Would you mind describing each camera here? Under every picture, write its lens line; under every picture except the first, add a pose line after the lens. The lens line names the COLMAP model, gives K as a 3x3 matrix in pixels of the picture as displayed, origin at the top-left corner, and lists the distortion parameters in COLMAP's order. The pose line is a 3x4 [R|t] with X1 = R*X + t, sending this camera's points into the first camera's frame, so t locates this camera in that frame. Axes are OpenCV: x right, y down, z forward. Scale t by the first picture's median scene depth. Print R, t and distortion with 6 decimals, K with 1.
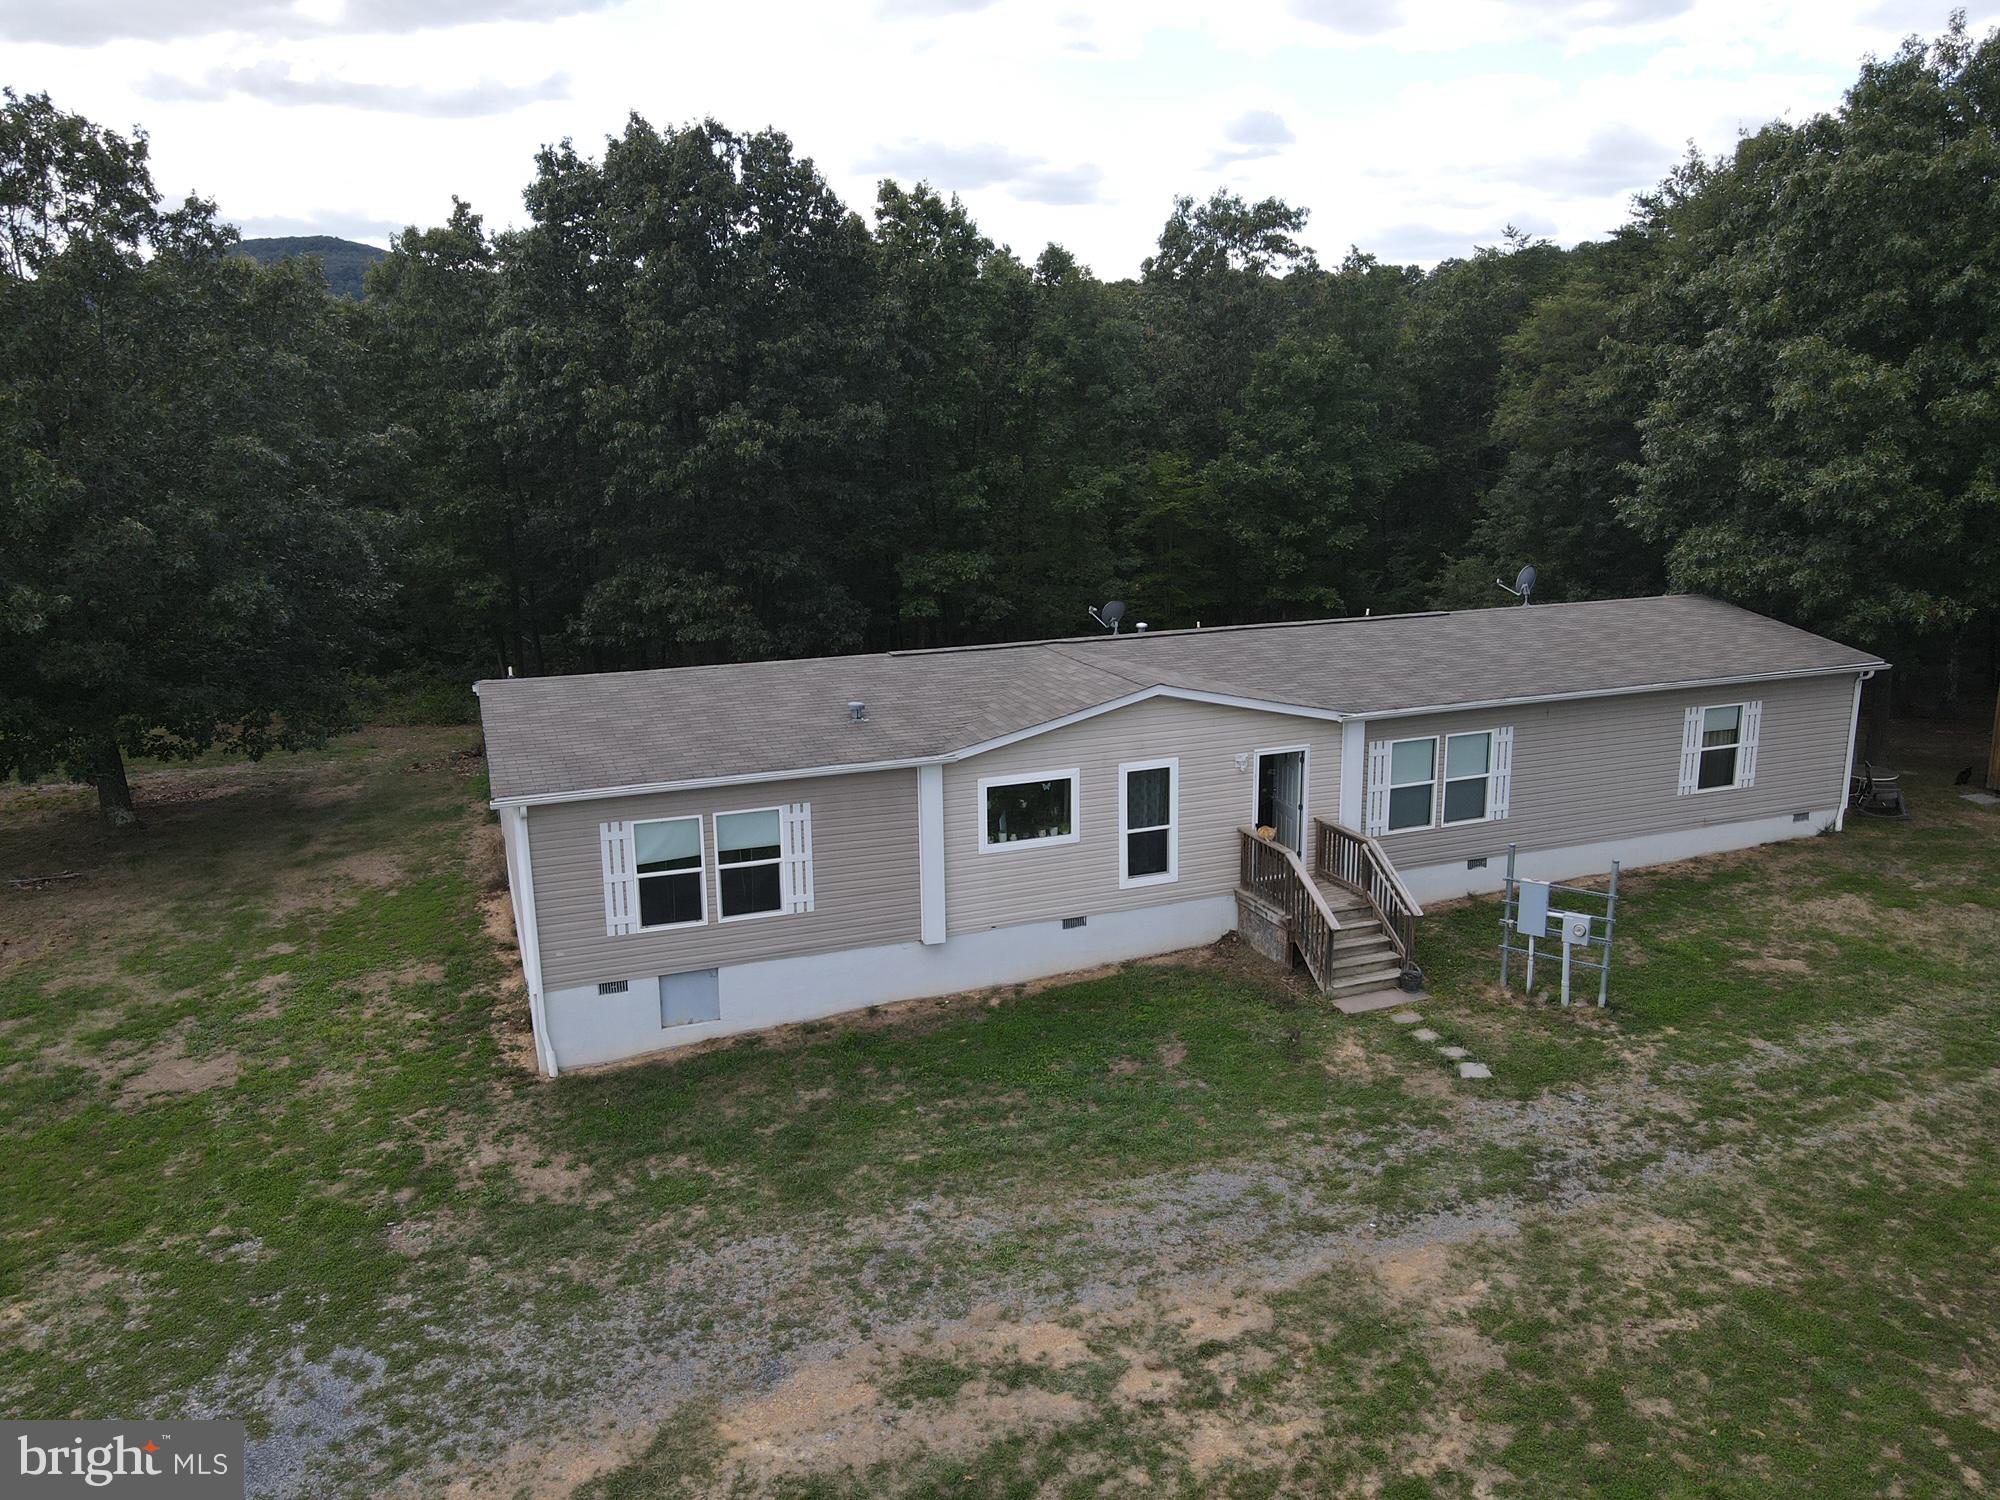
lens RADIAL K [[1474.1, 0, 998.6], [0, 1474.1, 755.9], [0, 0, 1]] dist [0.004520, 0.013414]
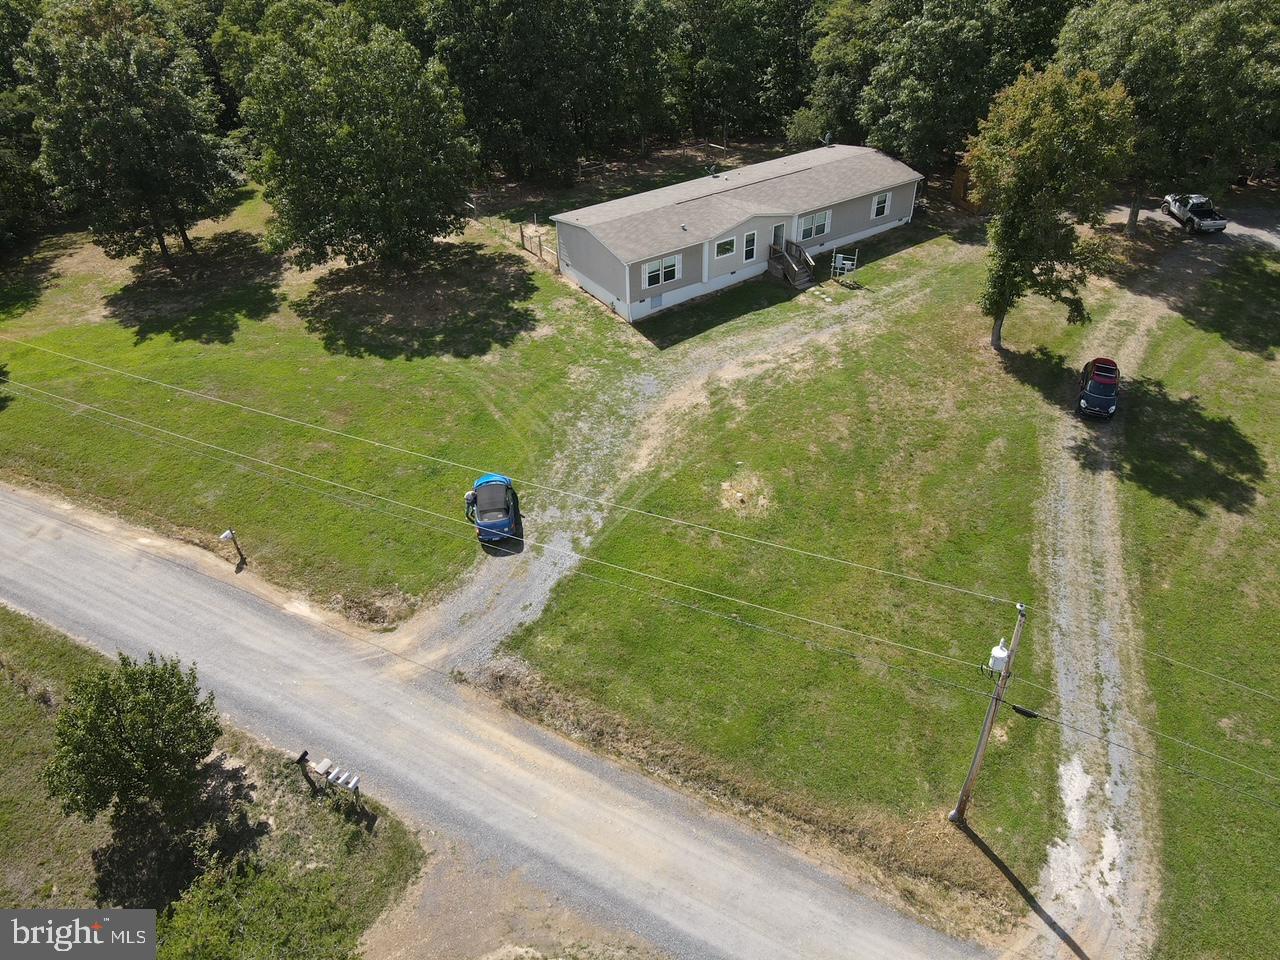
lens RADIAL K [[943.4, 0, 644.4], [0, 943.4, 484.1], [0, 0, 1]] dist [0.004520, 0.013414]
pose [[0.974289, -0.139225, 0.177135, -0.802866], [0.057515, 0.913862, 0.401932, -0.458526], [-0.217836, -0.381410, 0.898373, -1.674823]]
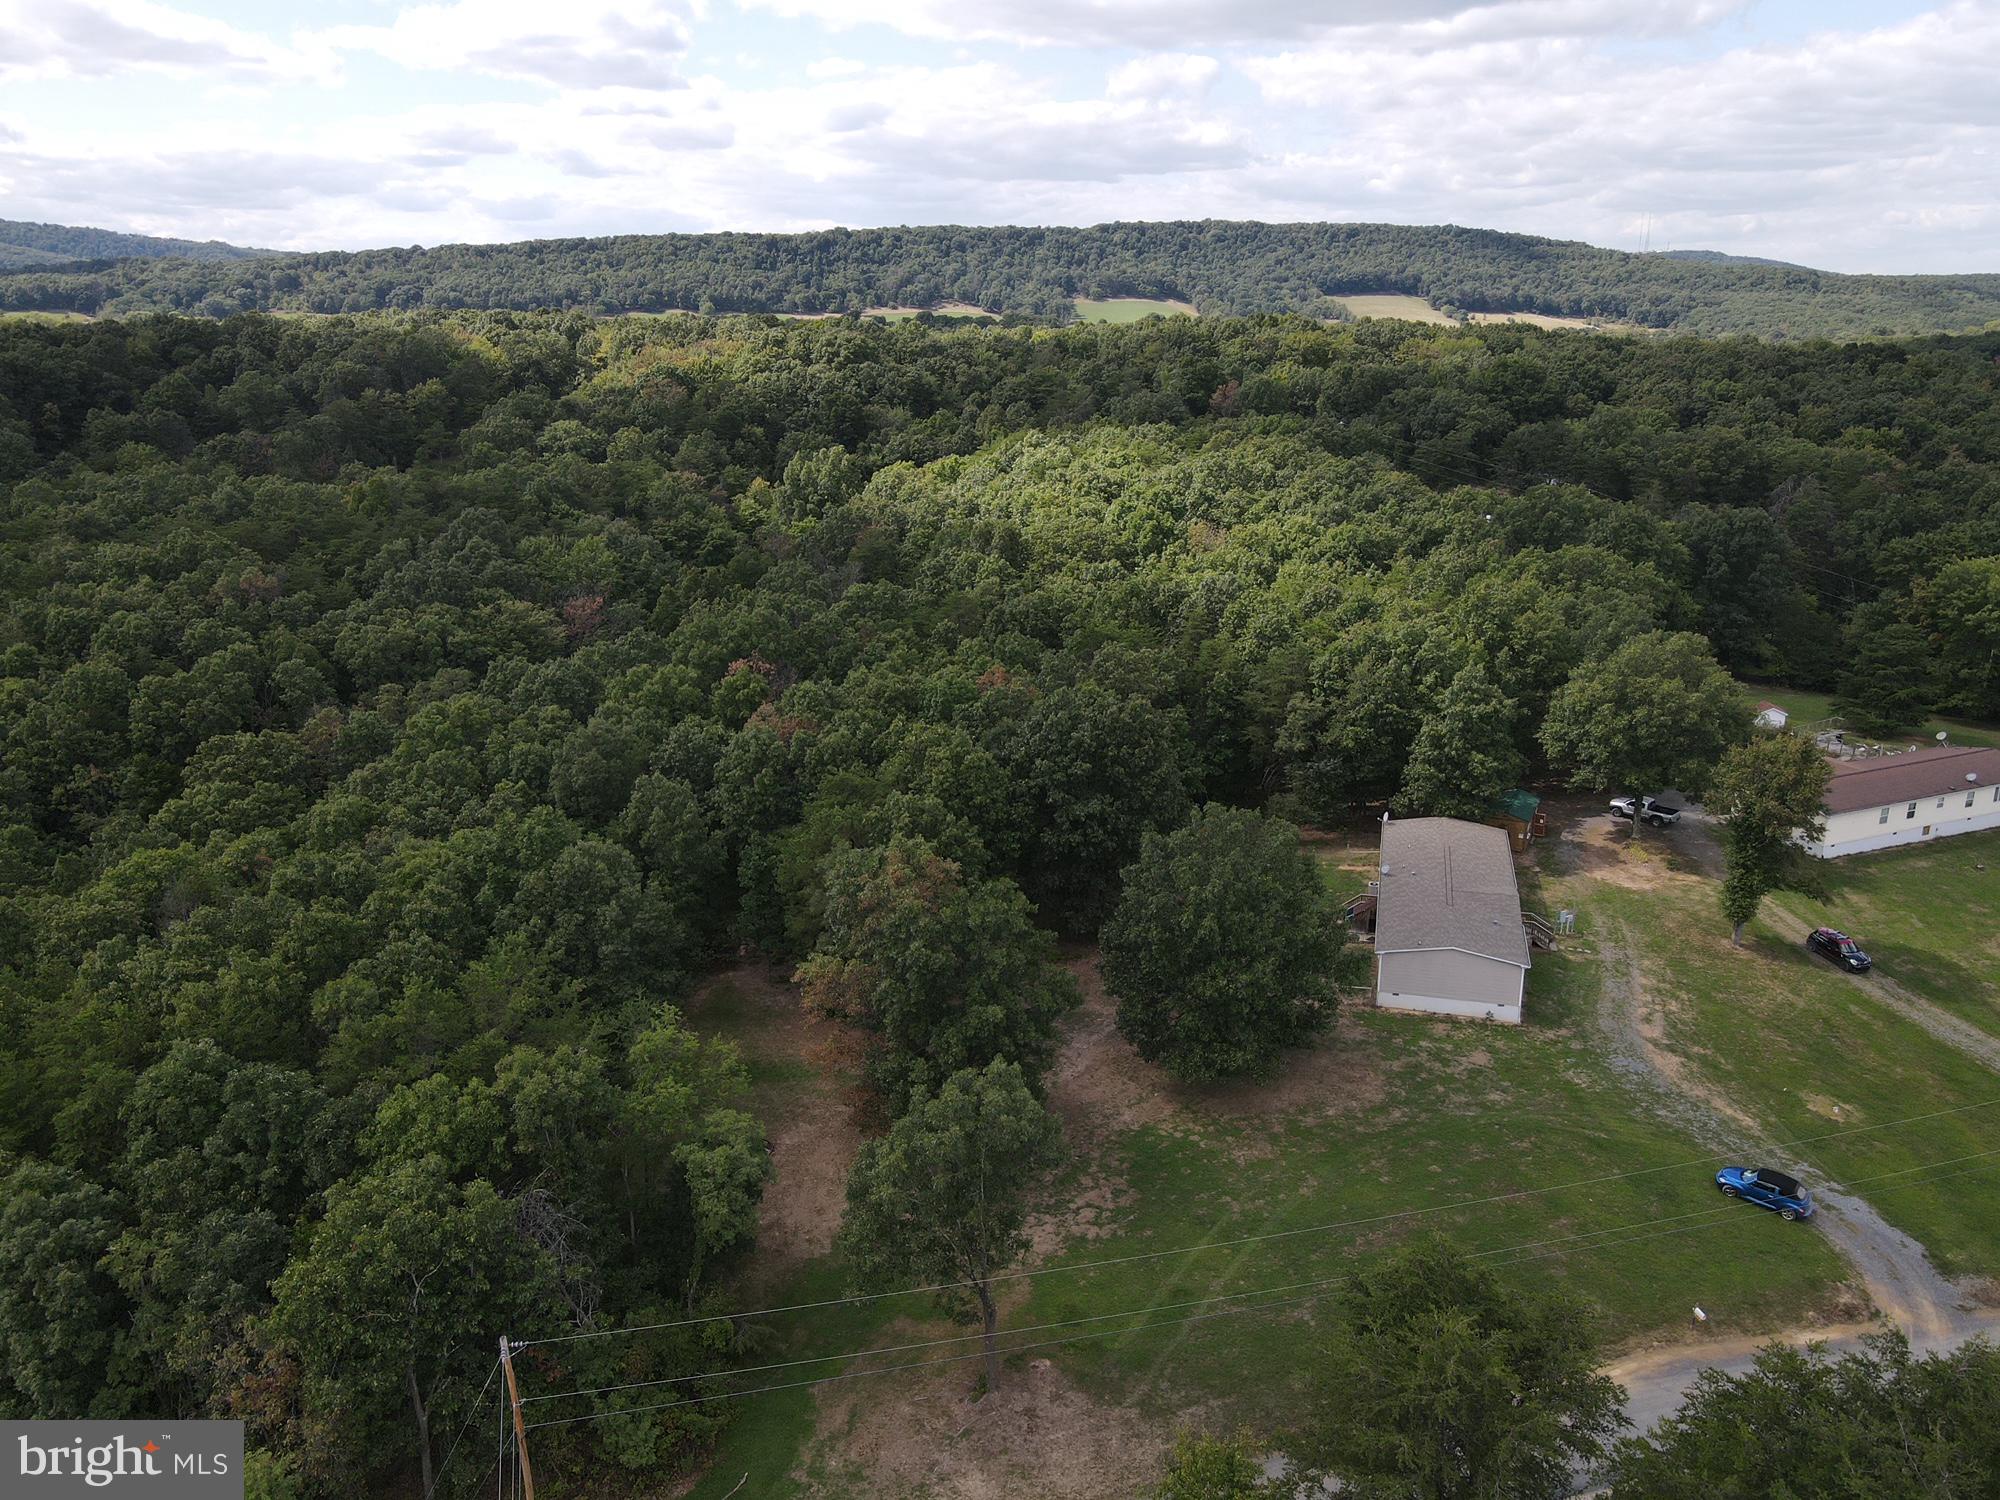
lens RADIAL K [[1474.1, 0, 991.1], [0, 1474.1, 758.2], [0, 0, 1]] dist [0.004520, 0.013414]
pose [[0.584670, -0.233690, 0.776885, -4.360112], [0.189845, 0.970436, 0.149037, -1.475751], [-0.788746, 0.060350, 0.611750, -0.501532]]
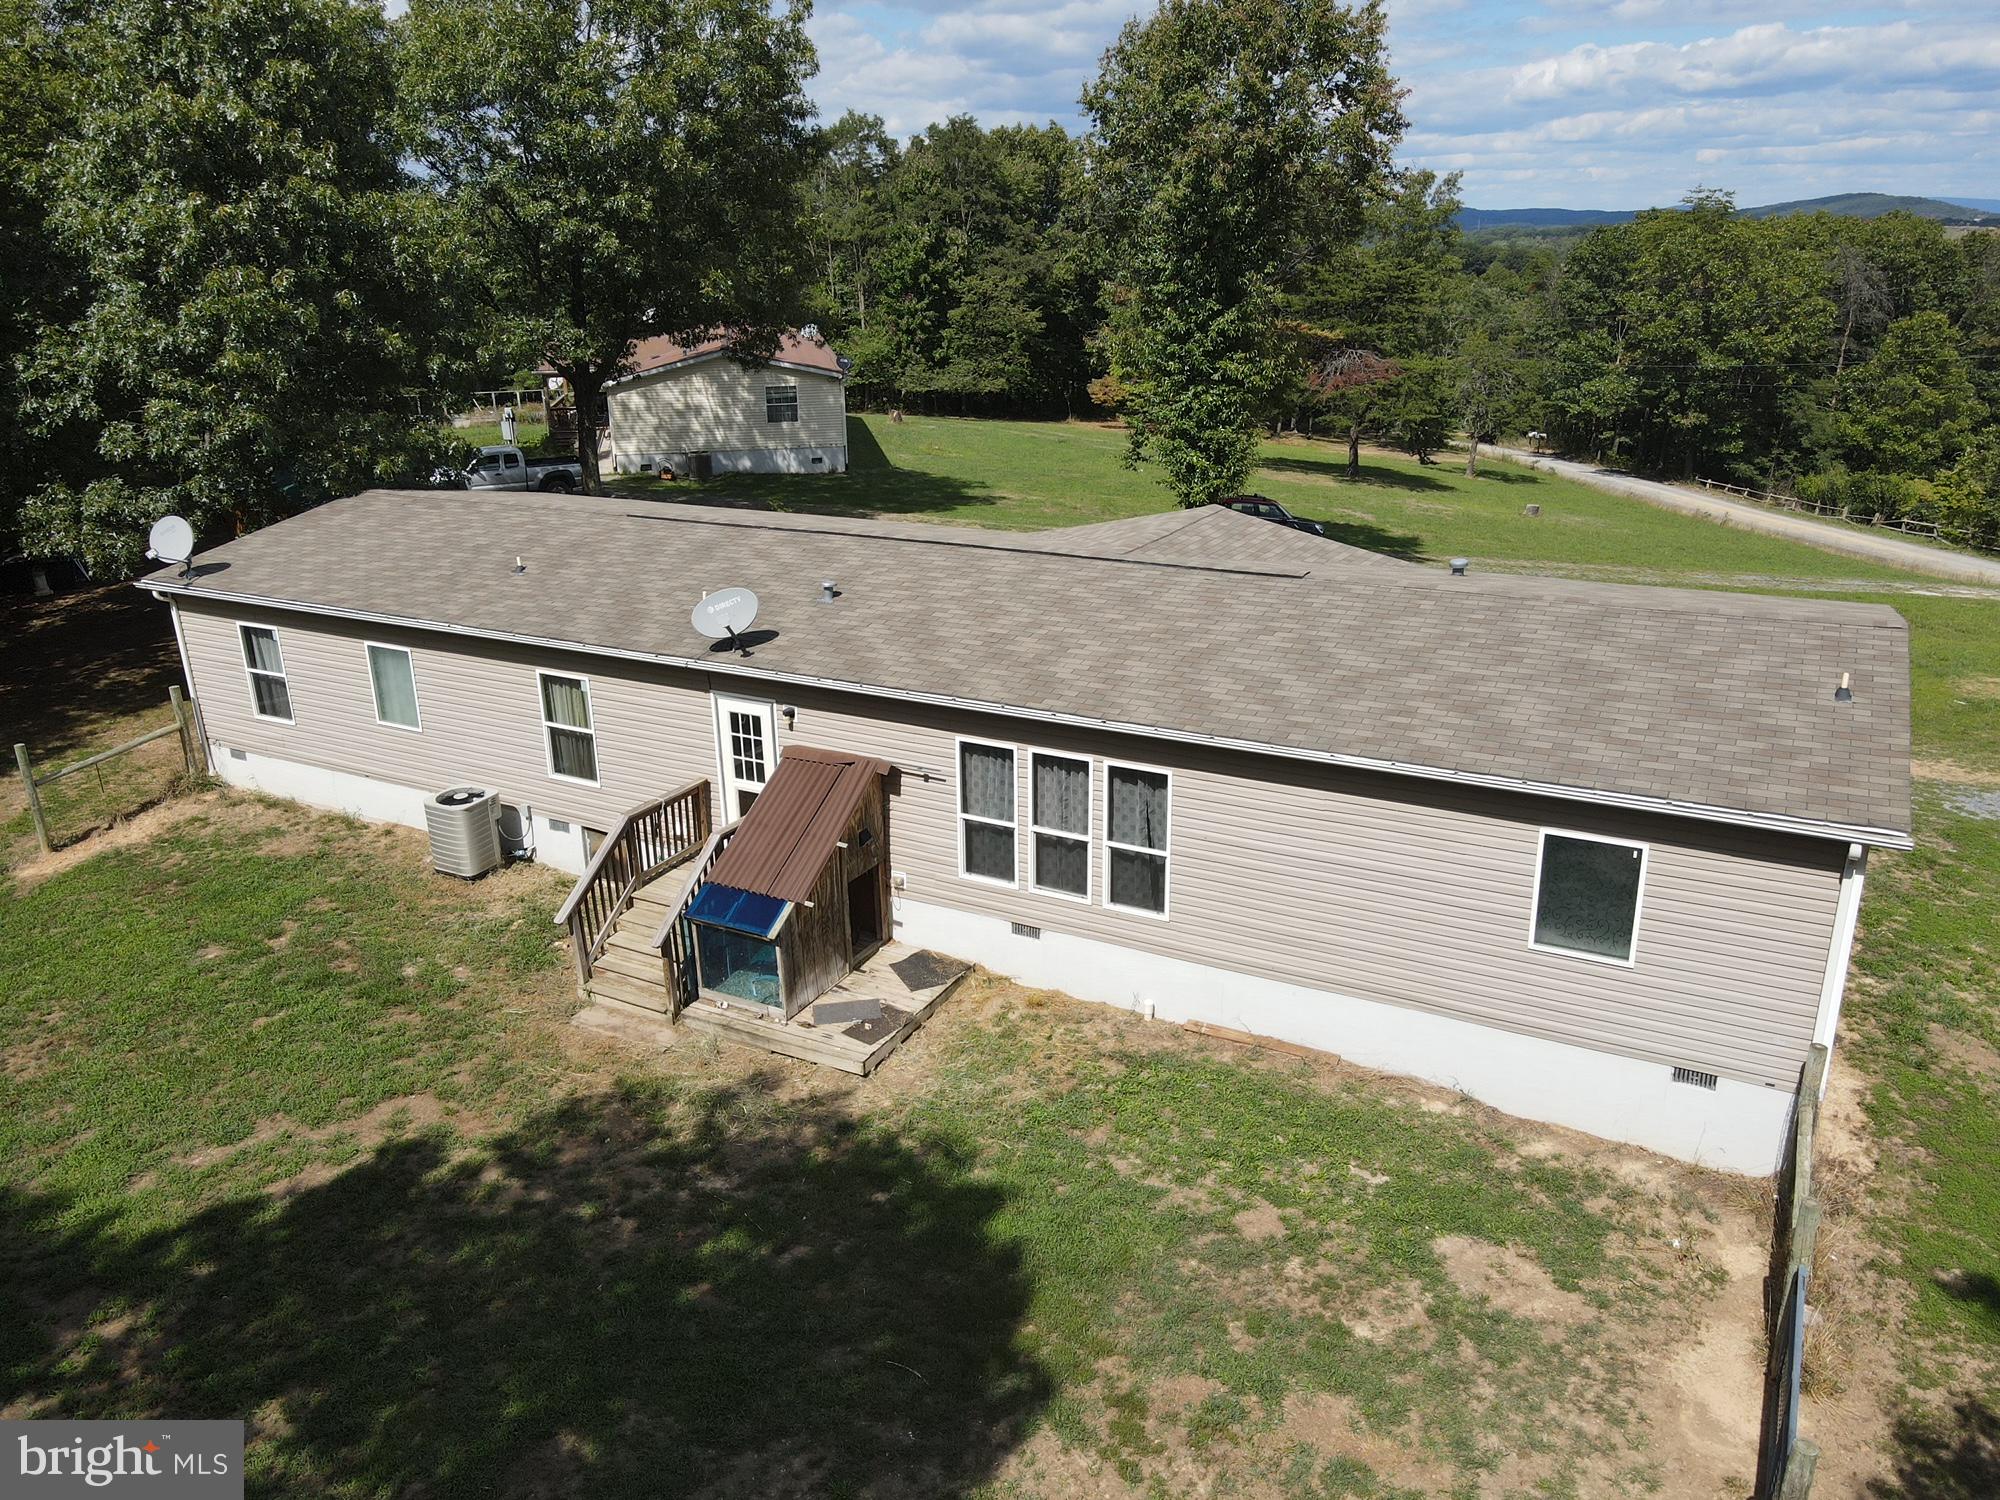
lens RADIAL K [[1474.1, 0, 1000.3], [0, 1474.1, 747.9], [0, 0, 1]] dist [0.004520, 0.013414]
pose [[-0.654039, -0.226603, 0.721723, -0.647301], [0.197719, 0.869703, 0.452243, -0.441700], [-0.730164, 0.438483, -0.524016, 1.859343]]
